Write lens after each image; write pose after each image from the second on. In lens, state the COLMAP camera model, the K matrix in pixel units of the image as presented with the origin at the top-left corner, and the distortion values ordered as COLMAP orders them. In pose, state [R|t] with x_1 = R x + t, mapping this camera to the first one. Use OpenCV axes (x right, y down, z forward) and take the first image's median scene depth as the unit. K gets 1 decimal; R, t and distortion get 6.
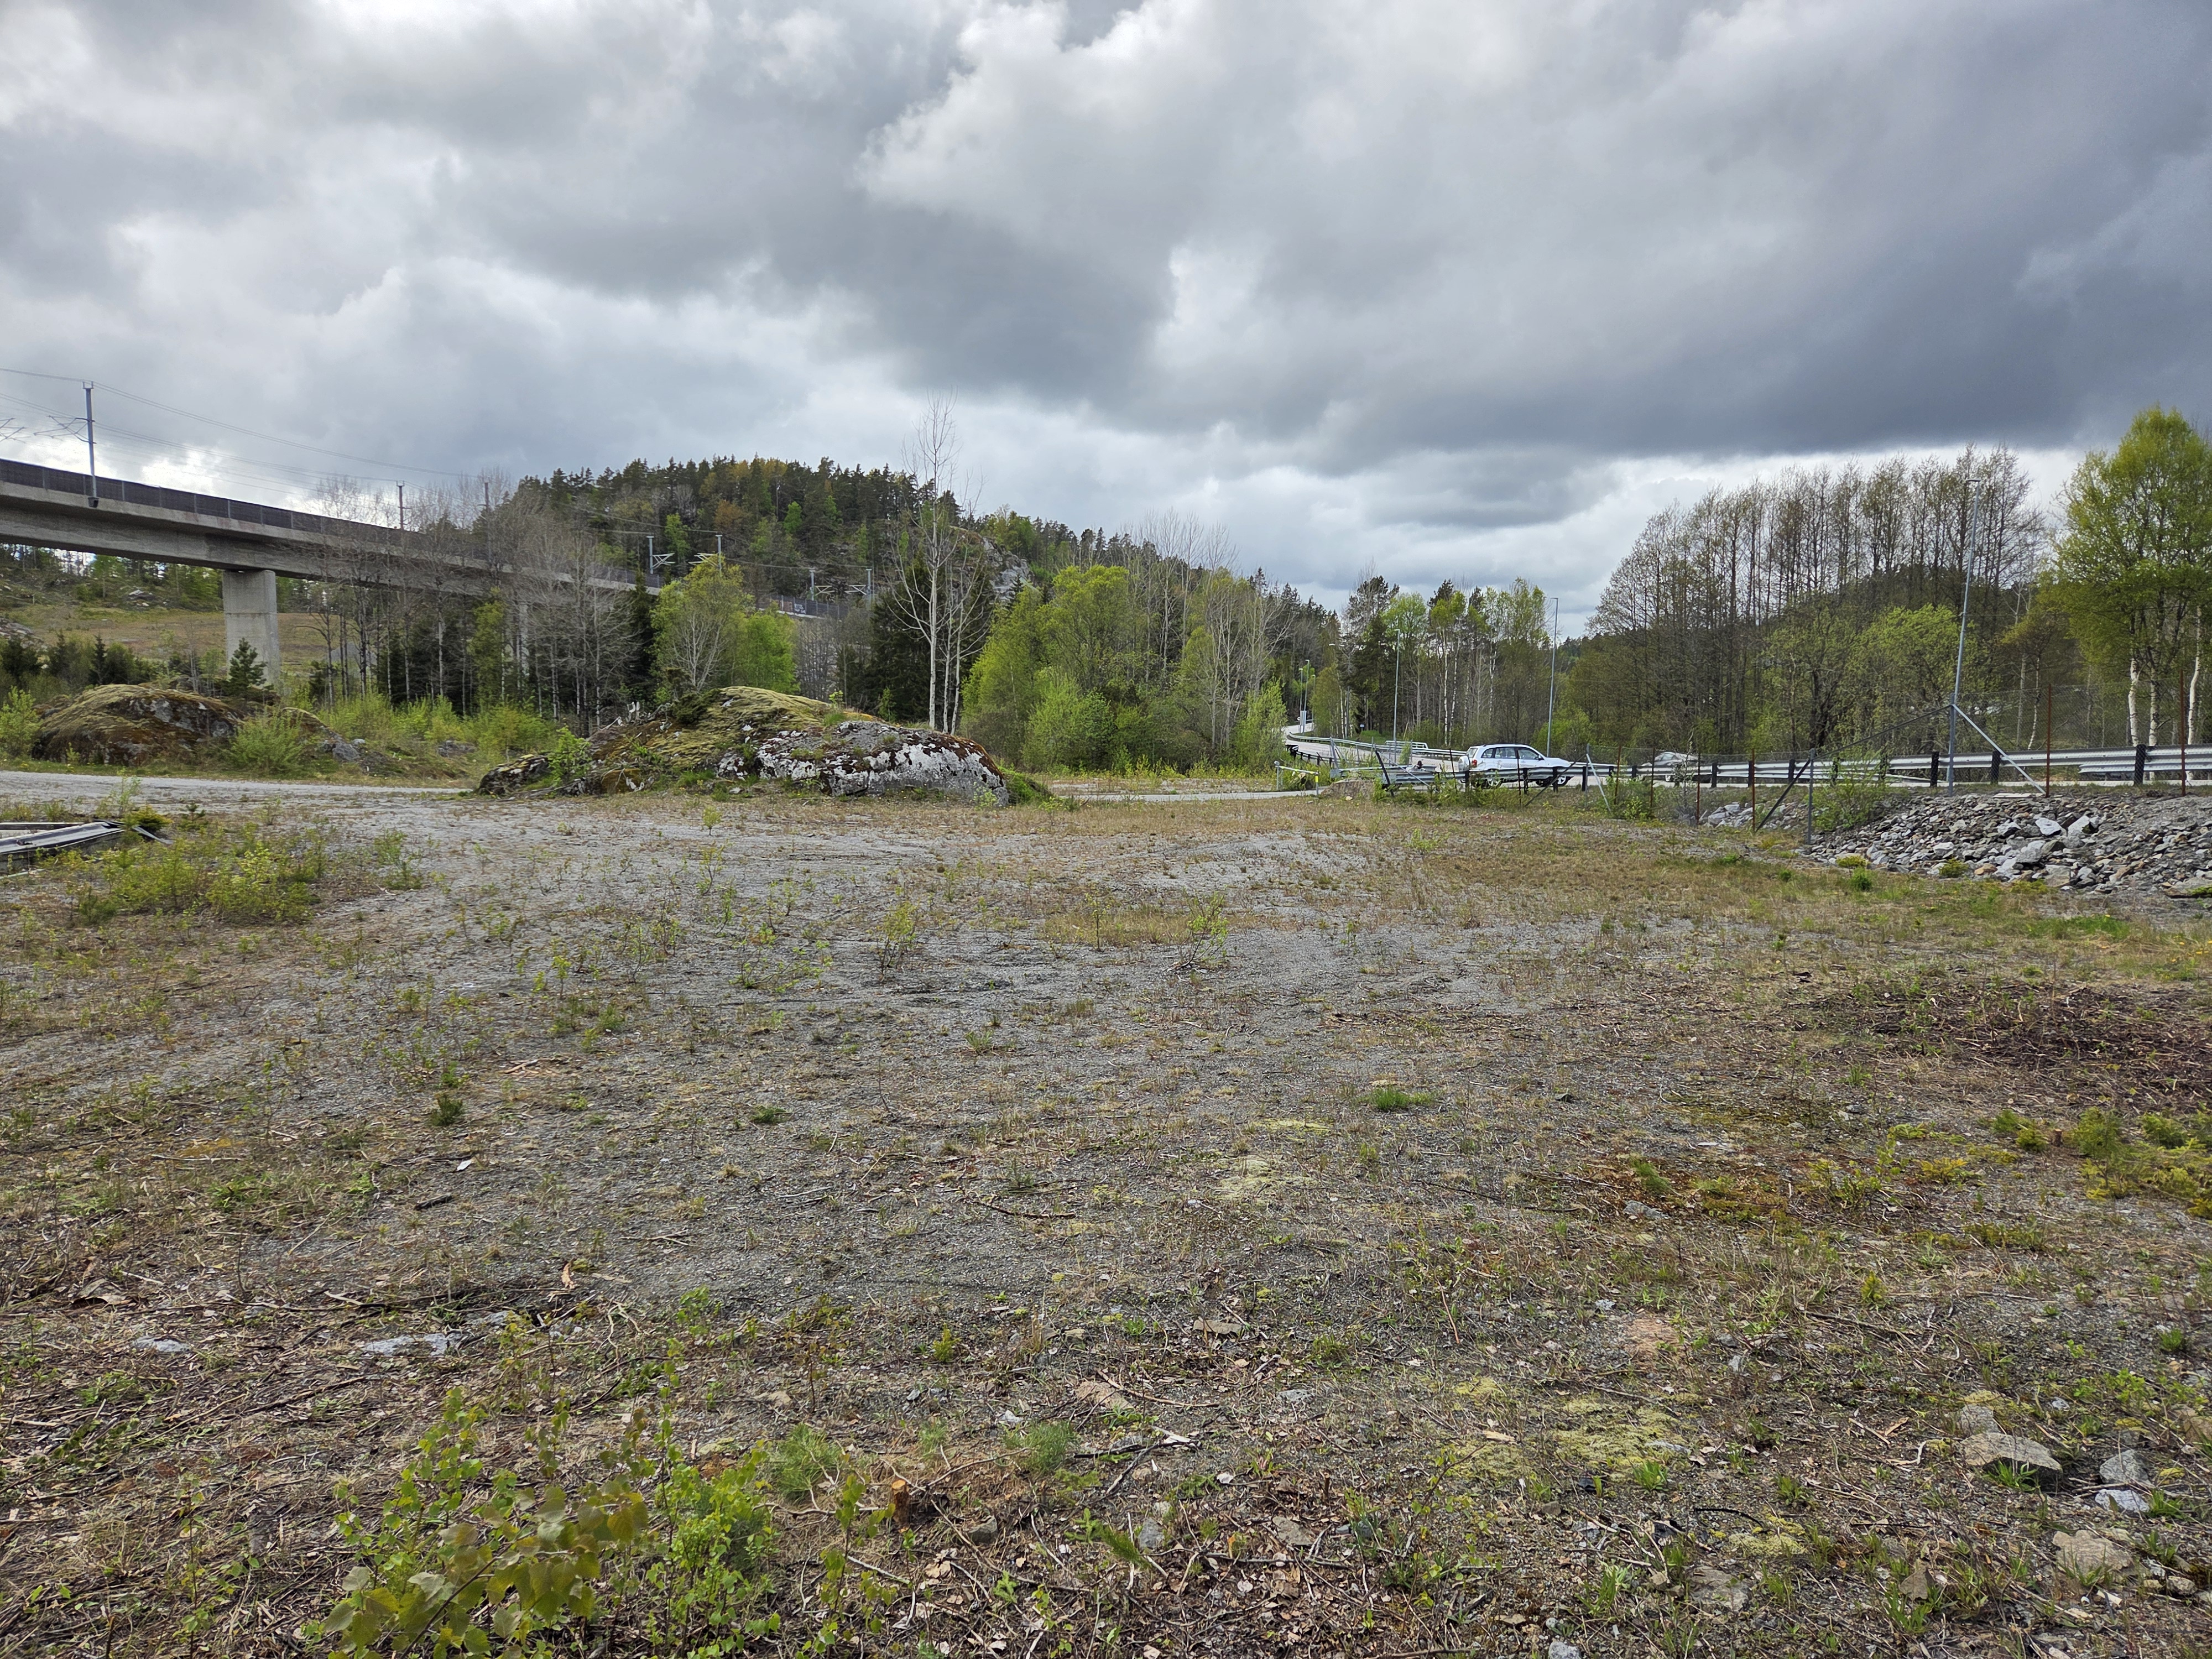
lens RADIAL K [[1423.2, 0, 1124.0], [0, 1423.2, 837.2], [0, 0, 1]] dist [0.048518, -0.054056]
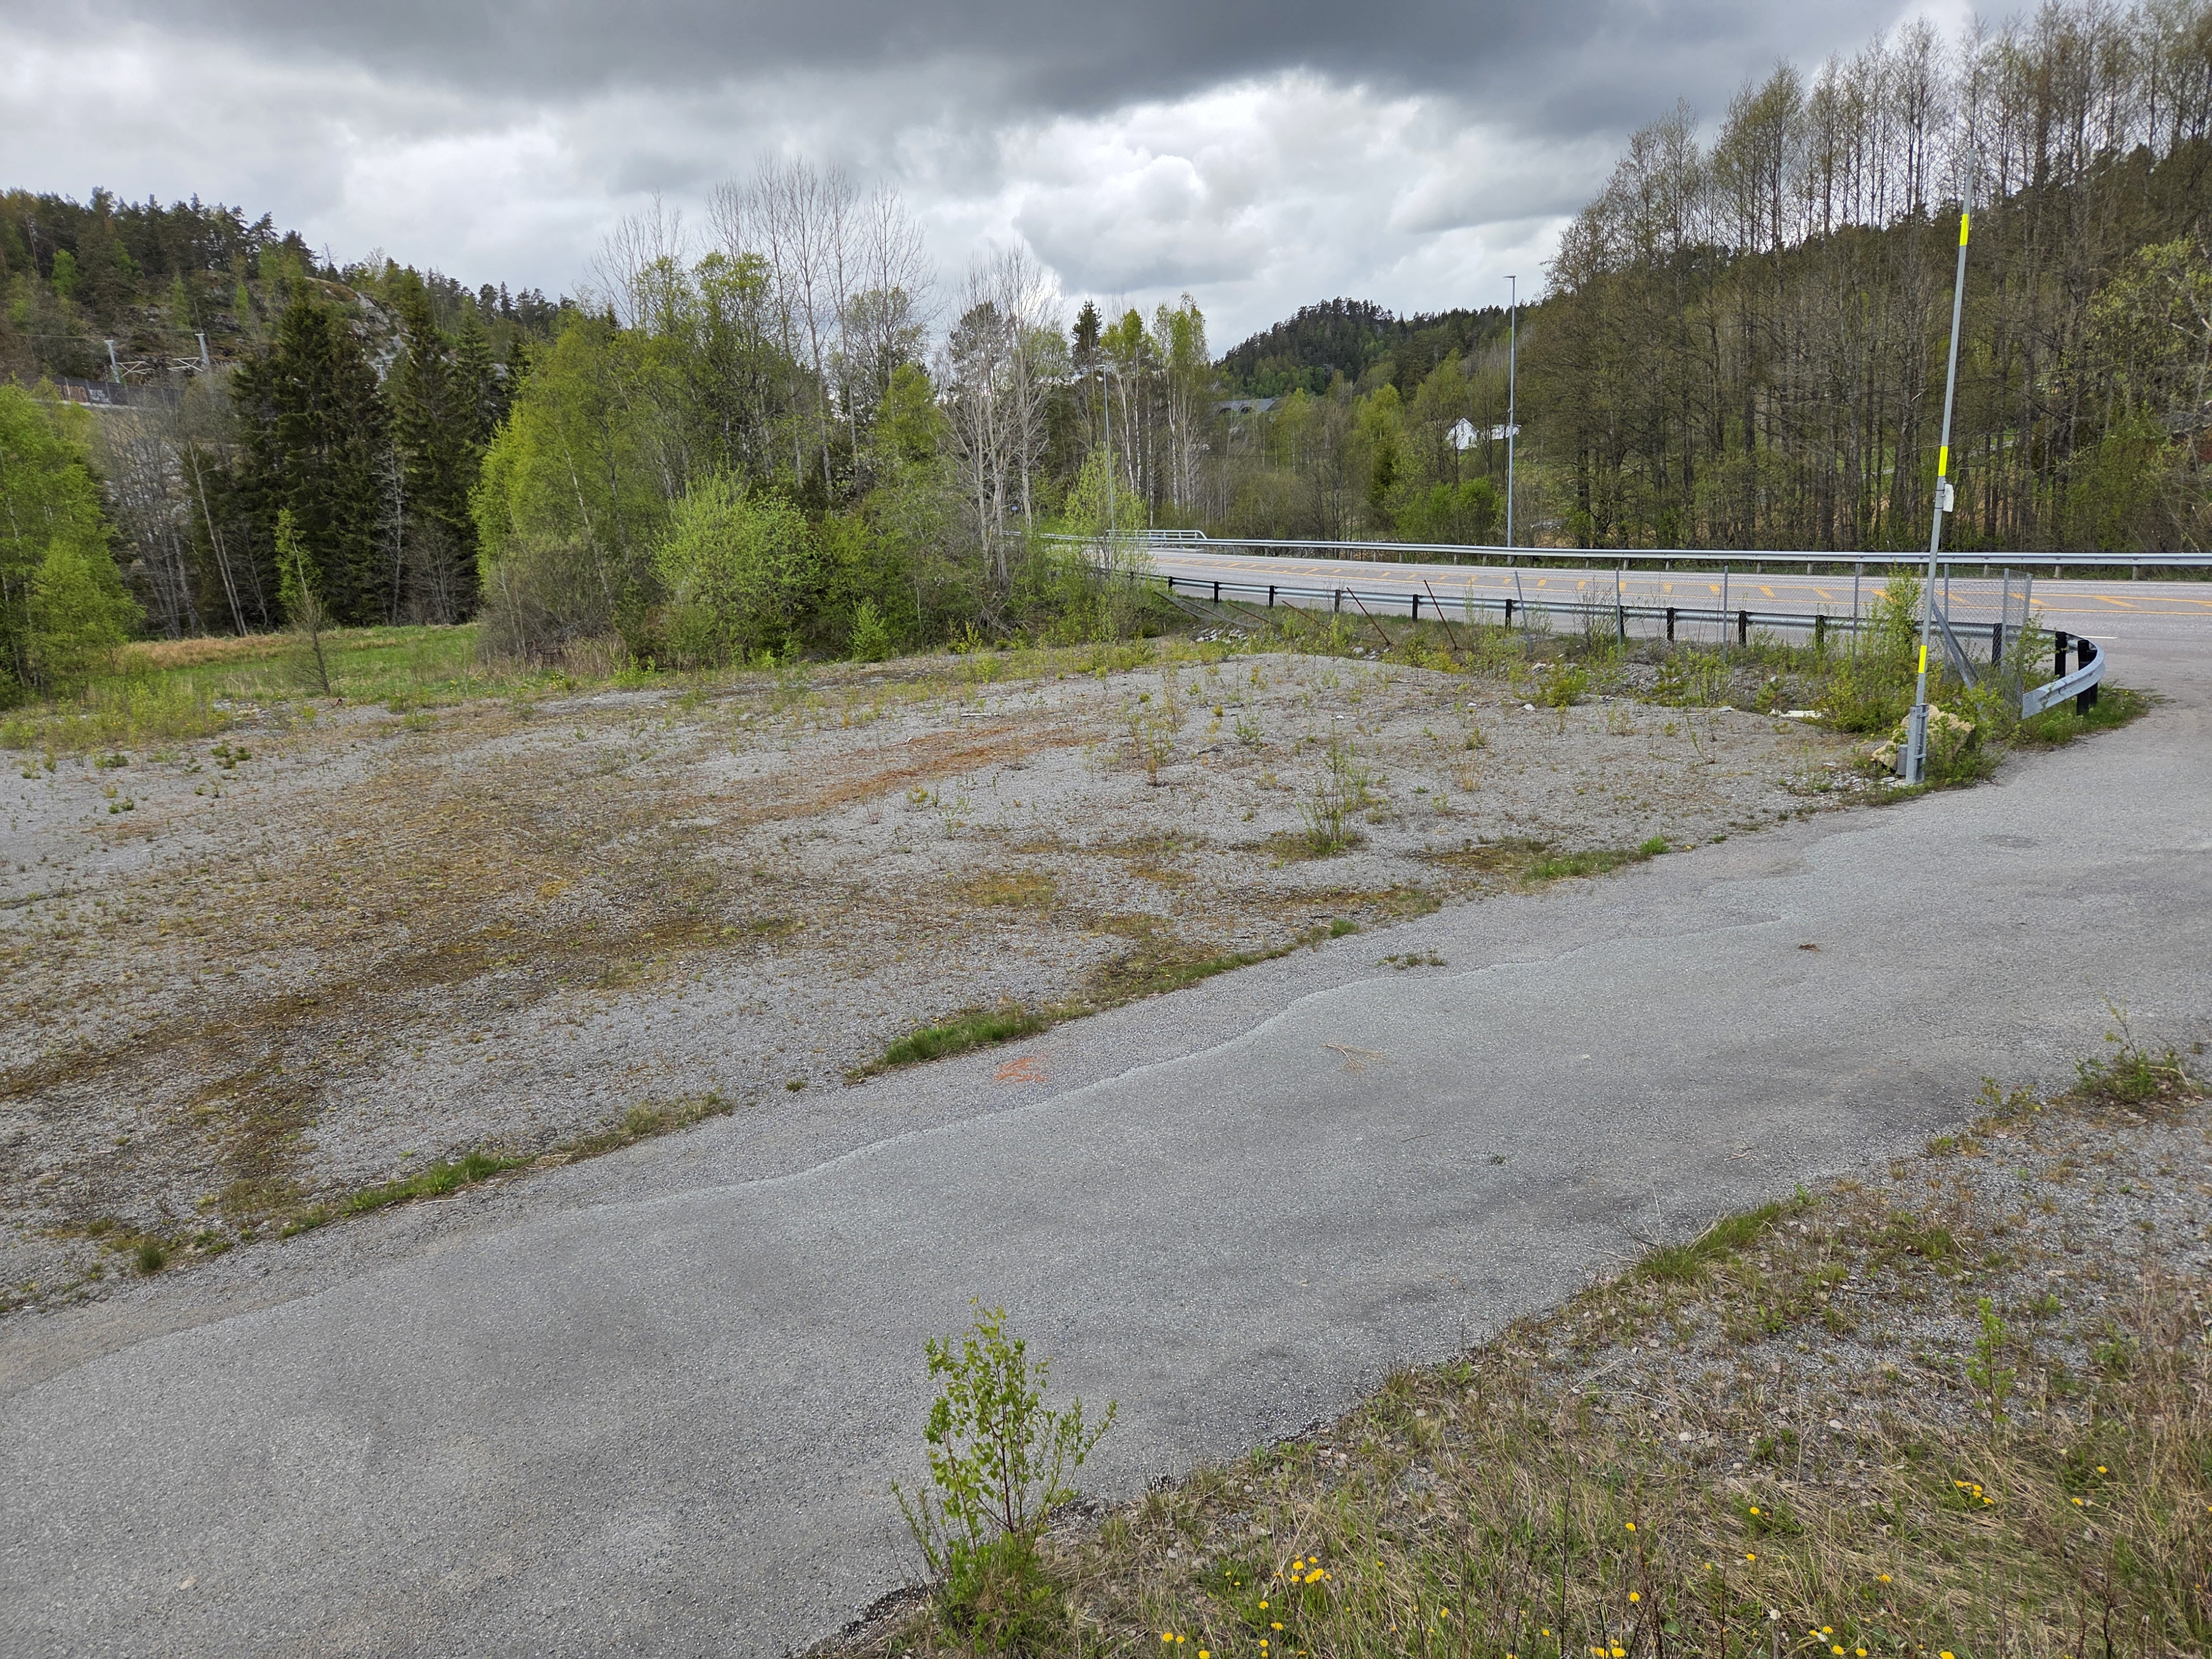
lens RADIAL K [[1423.2, 0, 1124.0], [0, 1423.2, 837.2], [0, 0, 1]] dist [0.048518, -0.054056]
pose [[0.928752, -0.164542, 0.332184, -0.025832], [0.110750, 0.978328, 0.174954, -0.014951], [-0.353772, -0.125699, 0.926847, 0.120760]]
